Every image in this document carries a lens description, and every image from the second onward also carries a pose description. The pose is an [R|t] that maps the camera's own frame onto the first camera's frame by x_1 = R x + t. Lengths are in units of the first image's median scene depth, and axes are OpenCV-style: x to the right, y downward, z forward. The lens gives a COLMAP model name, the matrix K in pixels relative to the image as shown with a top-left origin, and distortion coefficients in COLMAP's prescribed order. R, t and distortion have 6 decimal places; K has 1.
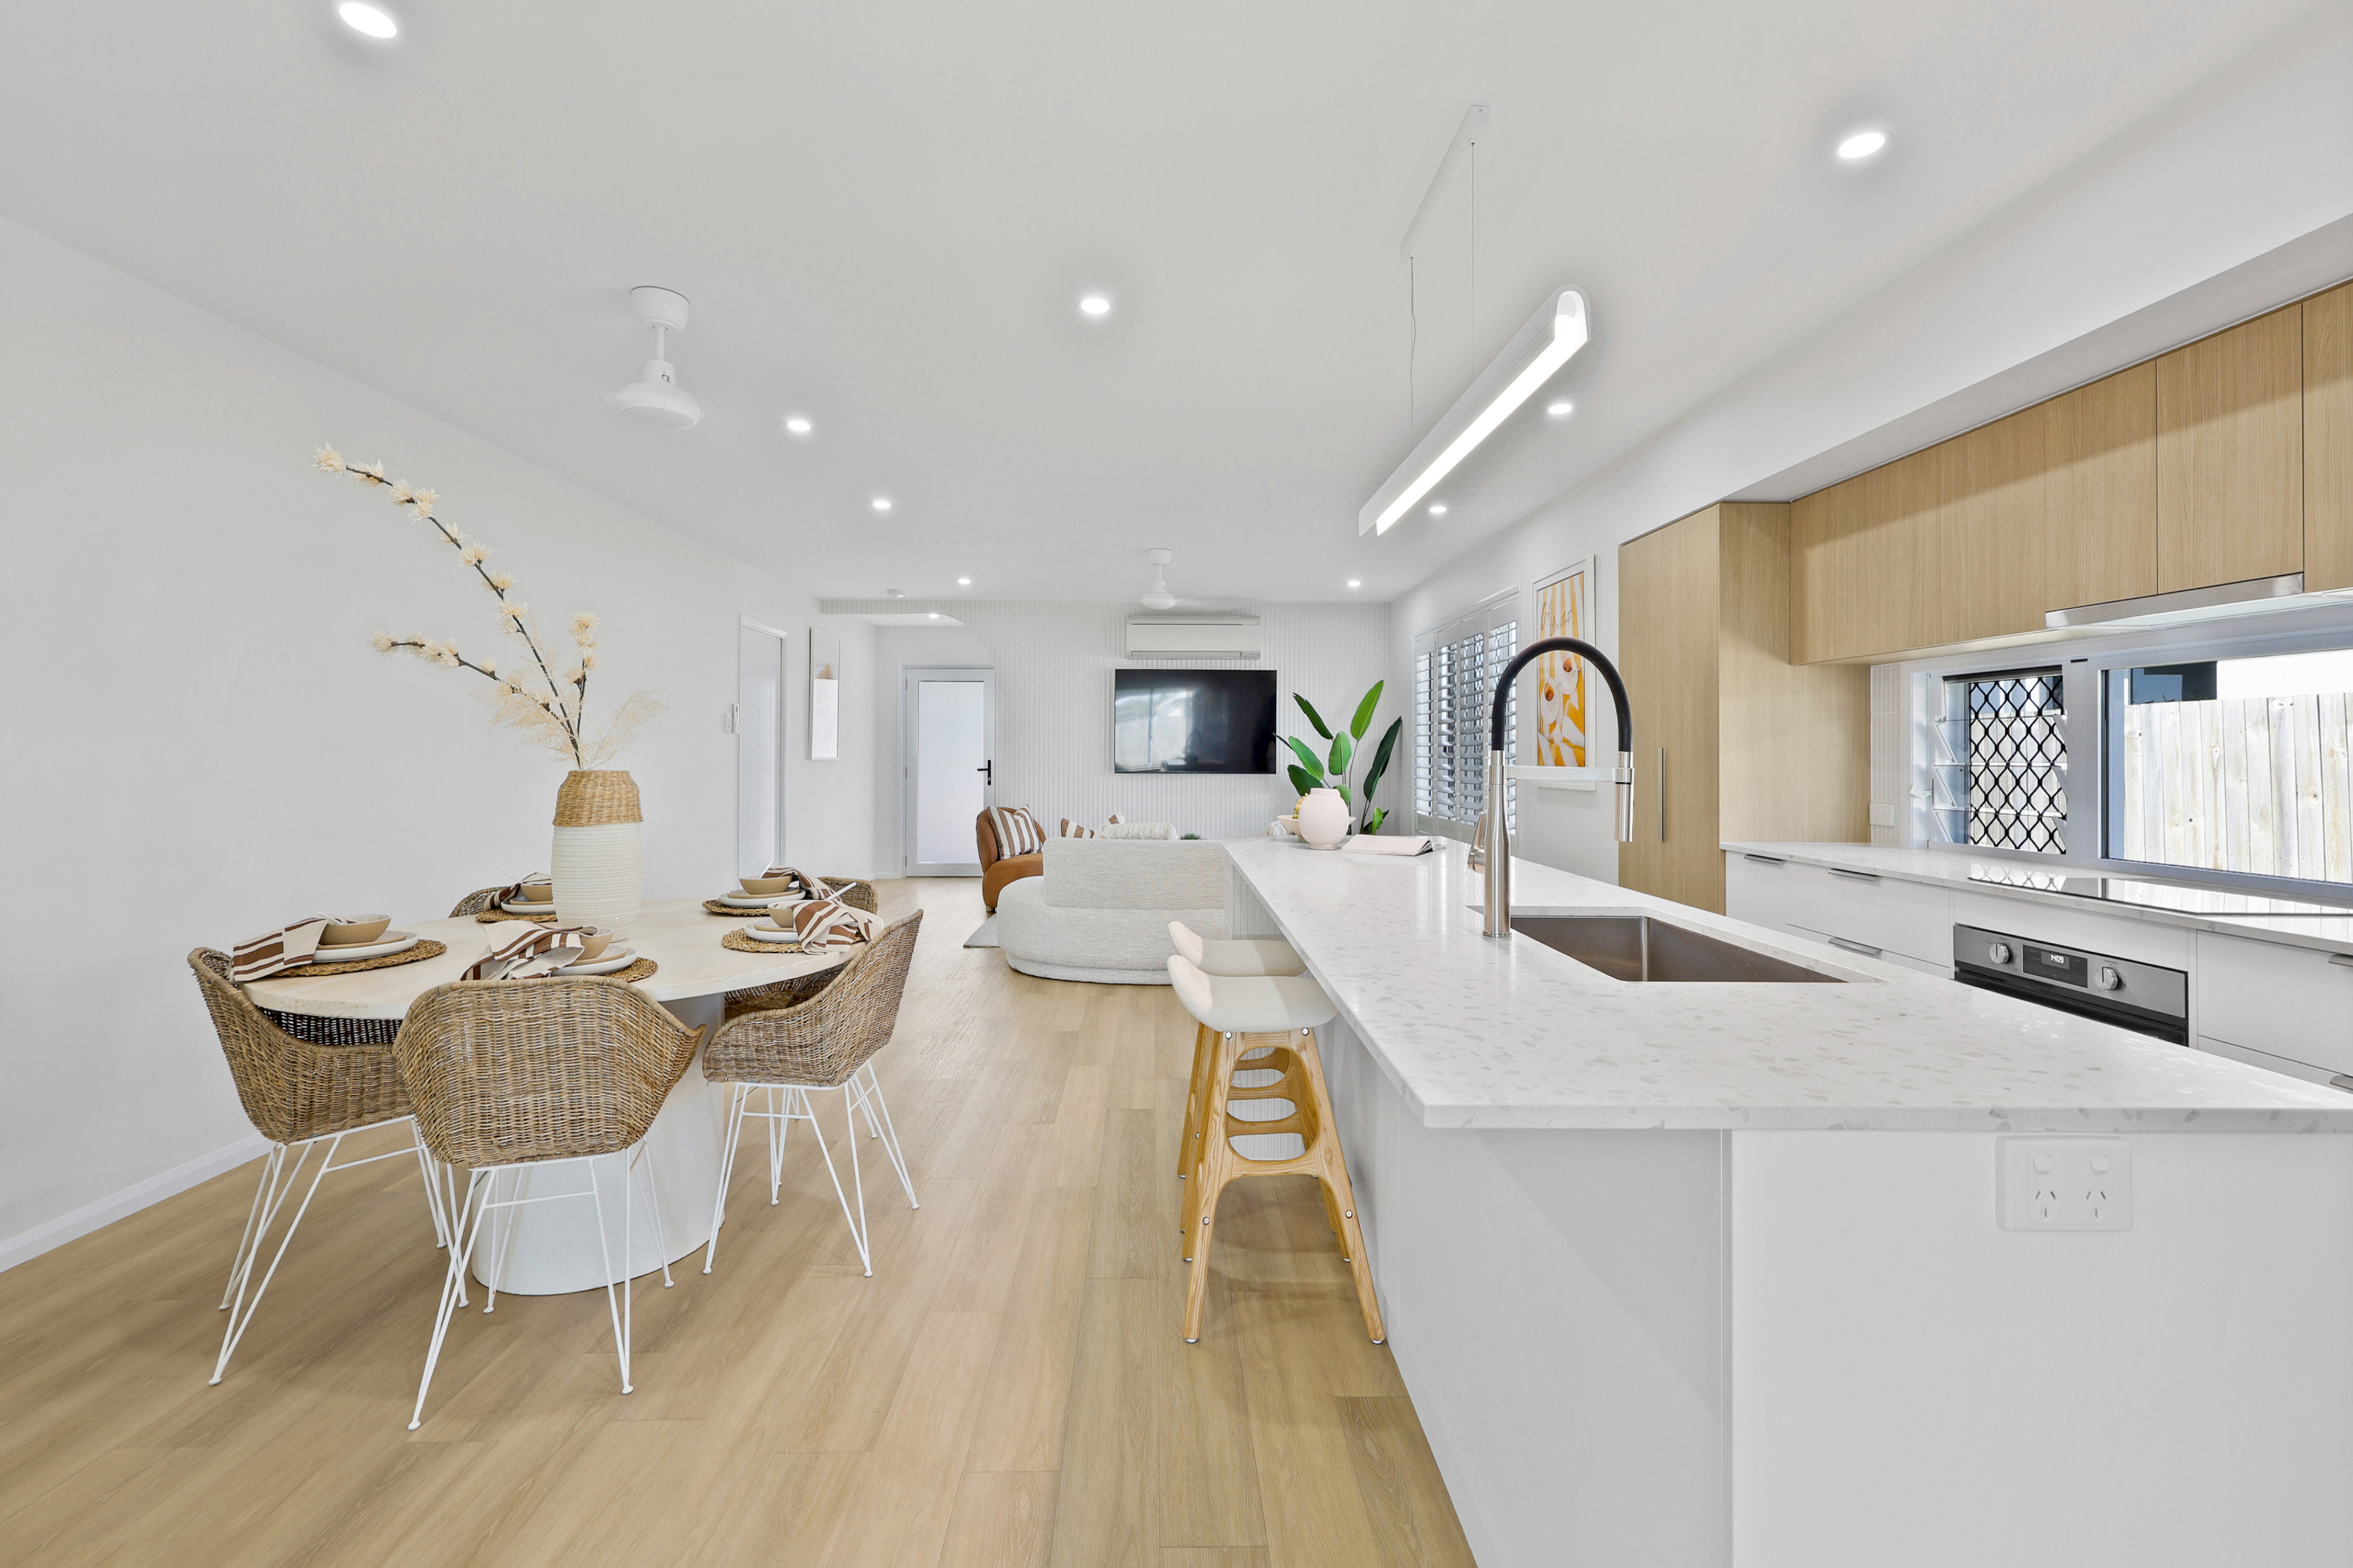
lens RADIAL K [[989.2, 0, 1218.7], [0, 989.2, 748.8], [0, 0, 1]] dist [0.001079, 0.000450]
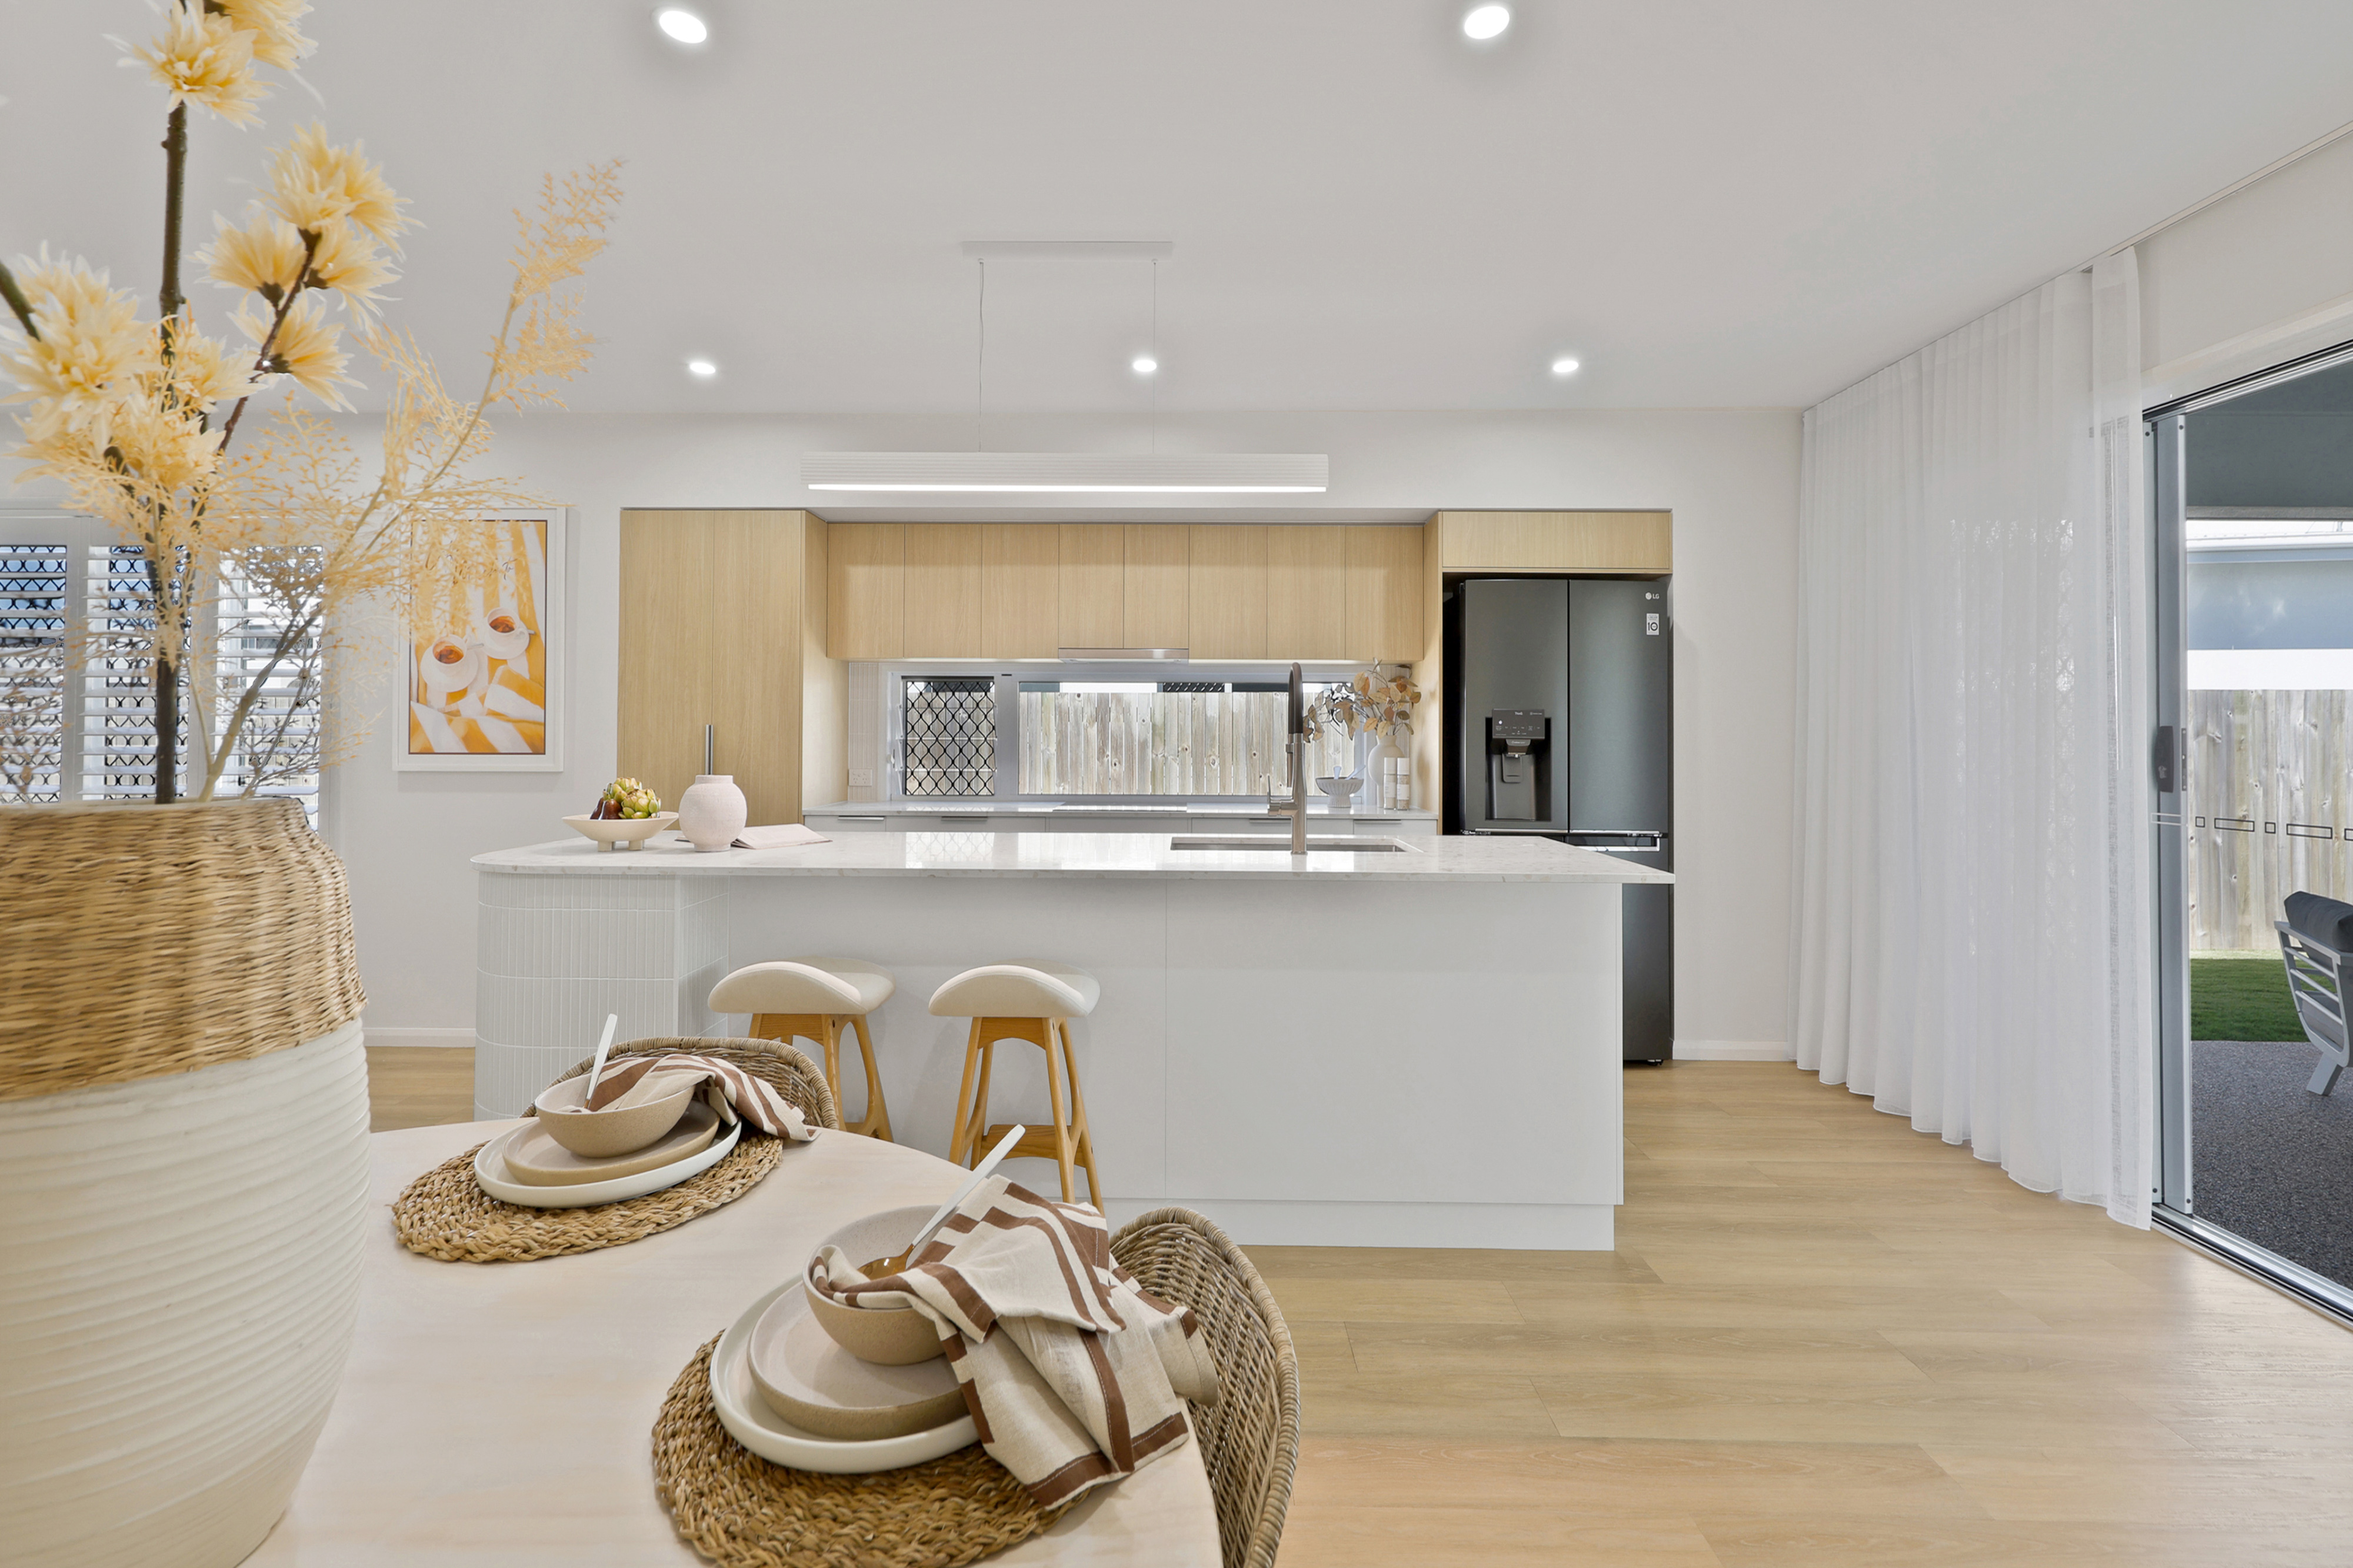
lens RADIAL K [[964.9, 0, 1190.9], [0, 964.9, 730.1], [0, 0, 1]] dist [0.000107, 0.000237]
pose [[0.056789, -0.000258, 0.998386, -0.620036], [-0.010370, 0.999946, 0.000849, -0.002143], [-0.998332, -0.010401, 0.056783, 0.537388]]
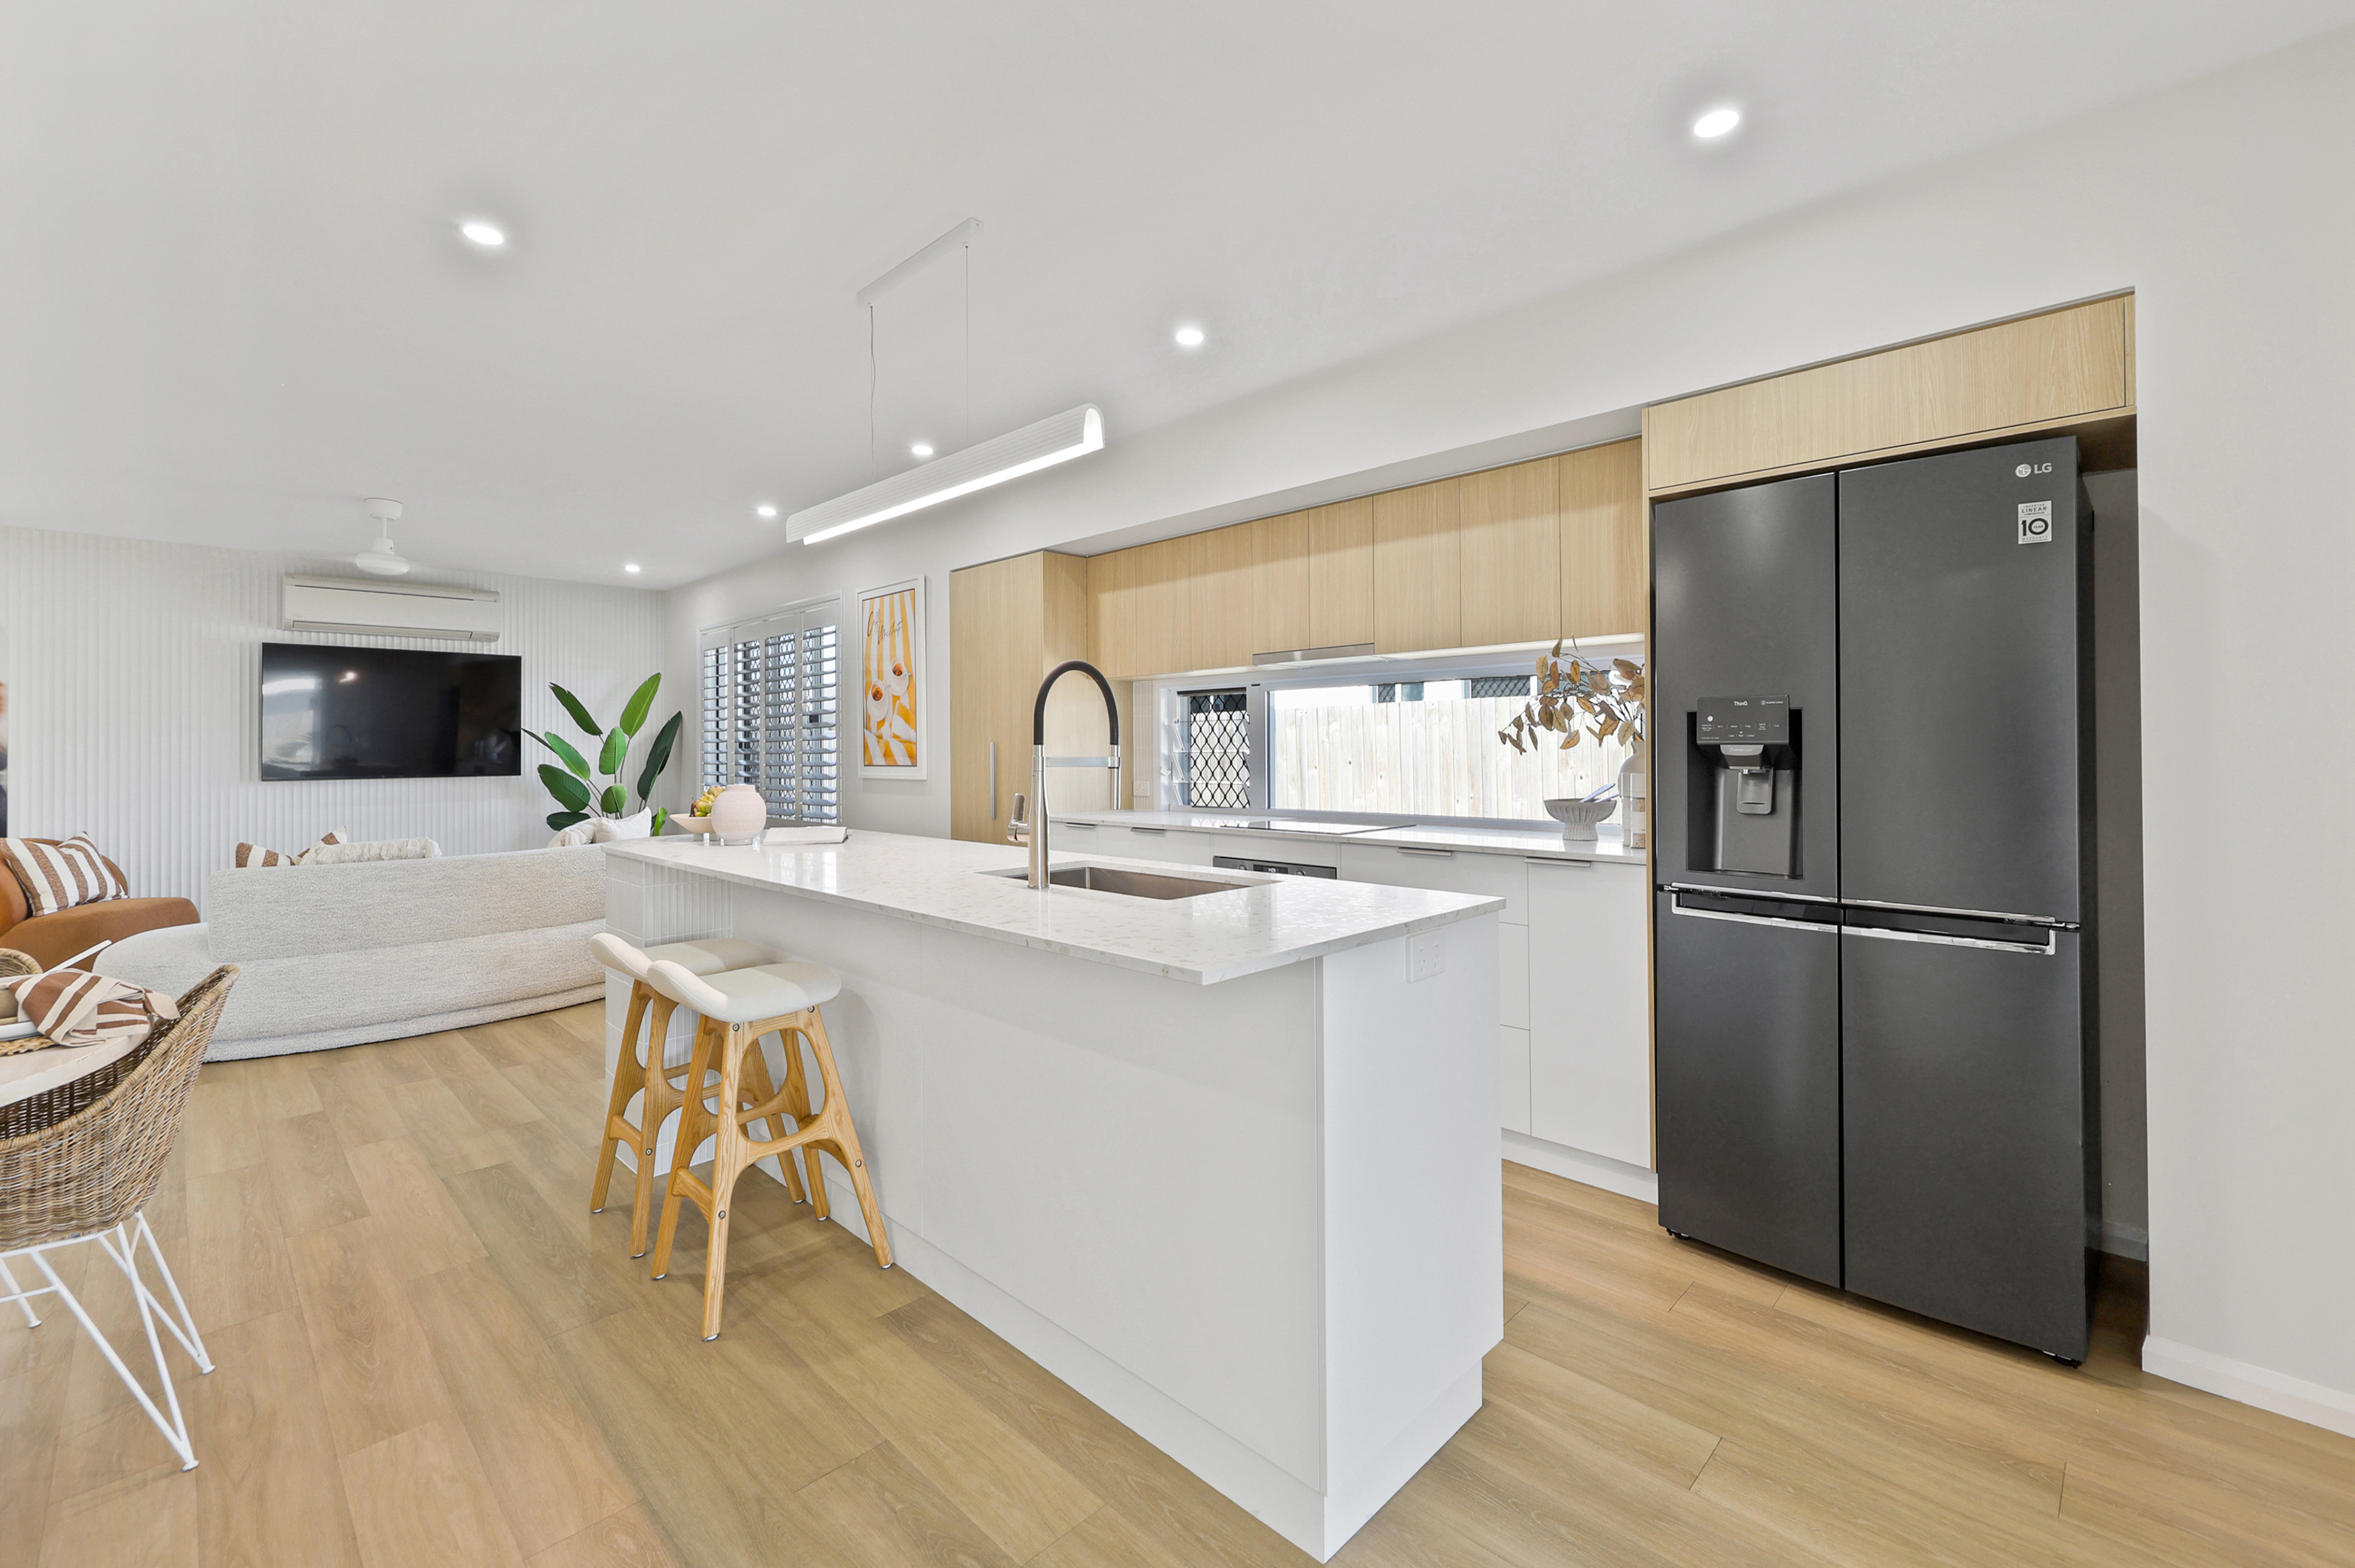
lens RADIAL K [[946.2, 0, 1192.4], [0, 946.2, 749.5], [0, 0, 1]] dist [0.000329, 0.000186]
pose [[0.719421, -0.012435, 0.694463, -0.226485], [0.008348, 0.999922, 0.009257, -0.000652], [-0.694524, -0.000862, 0.719469, -0.016437]]
